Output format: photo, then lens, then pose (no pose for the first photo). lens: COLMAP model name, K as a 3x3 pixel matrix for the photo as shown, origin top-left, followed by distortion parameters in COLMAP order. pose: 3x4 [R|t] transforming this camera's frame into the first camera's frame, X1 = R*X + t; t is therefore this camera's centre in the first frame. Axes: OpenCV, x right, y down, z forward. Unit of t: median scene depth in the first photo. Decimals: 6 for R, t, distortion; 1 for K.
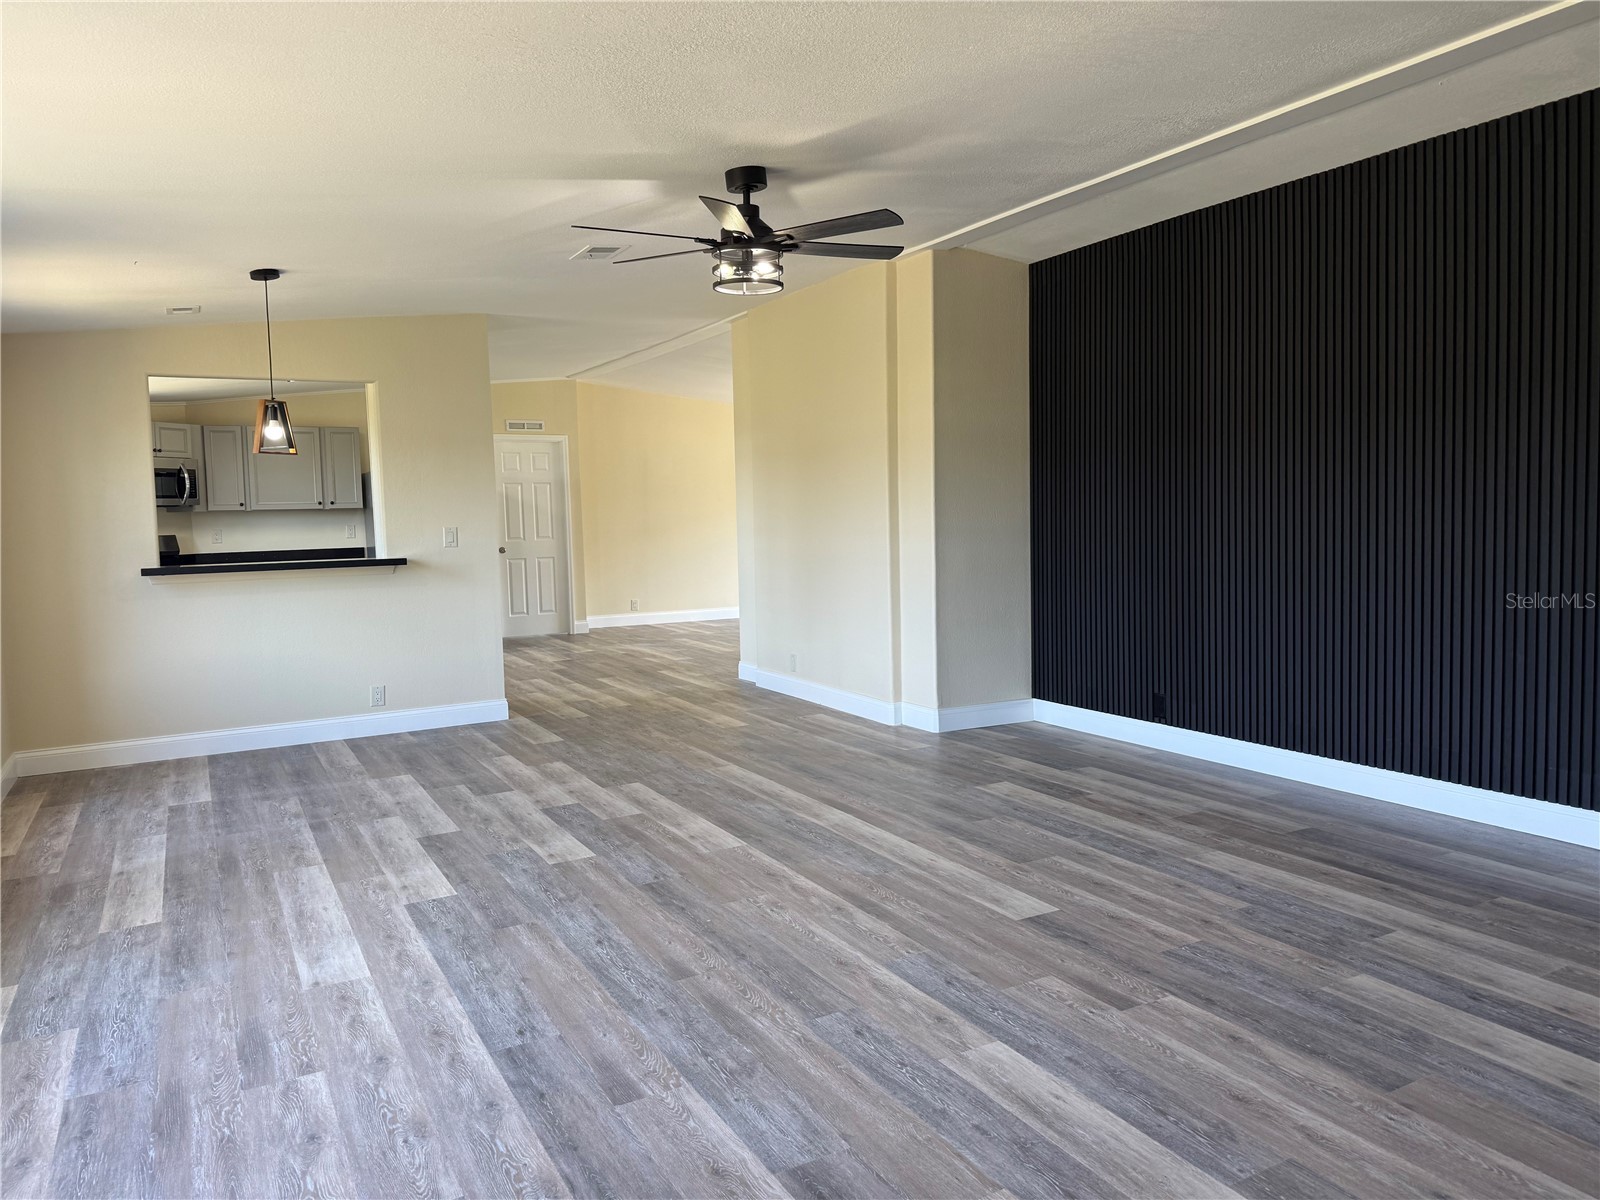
lens RADIAL K [[1138.4, 0, 800.0], [0, 1138.4, 600.0], [0, 0, 1]] dist [0.152053, -0.323258]
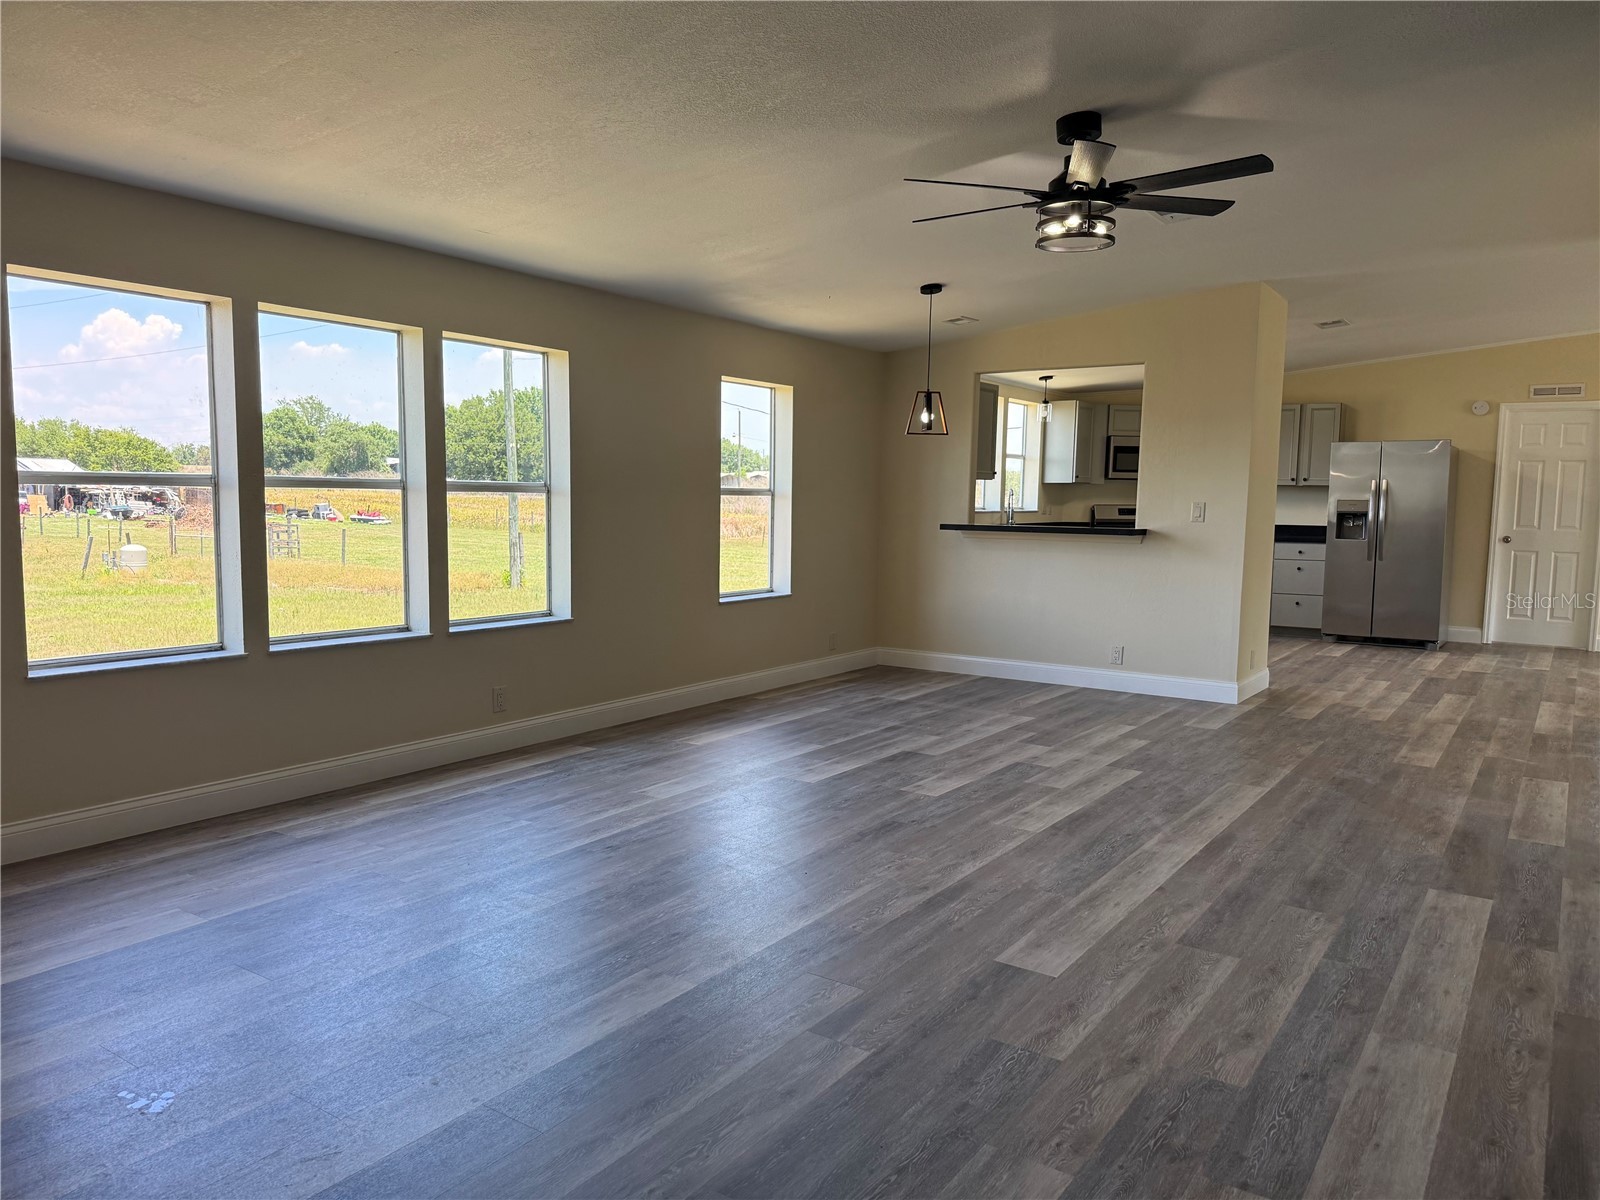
lens RADIAL K [[1135.1, 0, 800.0], [0, 1135.1, 600.0], [0, 0, 1]] dist [0.058869, -0.110673]
pose [[0.450035, 0.122527, -0.884565, 0.719750], [-0.105392, 0.990907, 0.083638, -0.041556], [0.886770, 0.055586, 0.458856, 0.387334]]
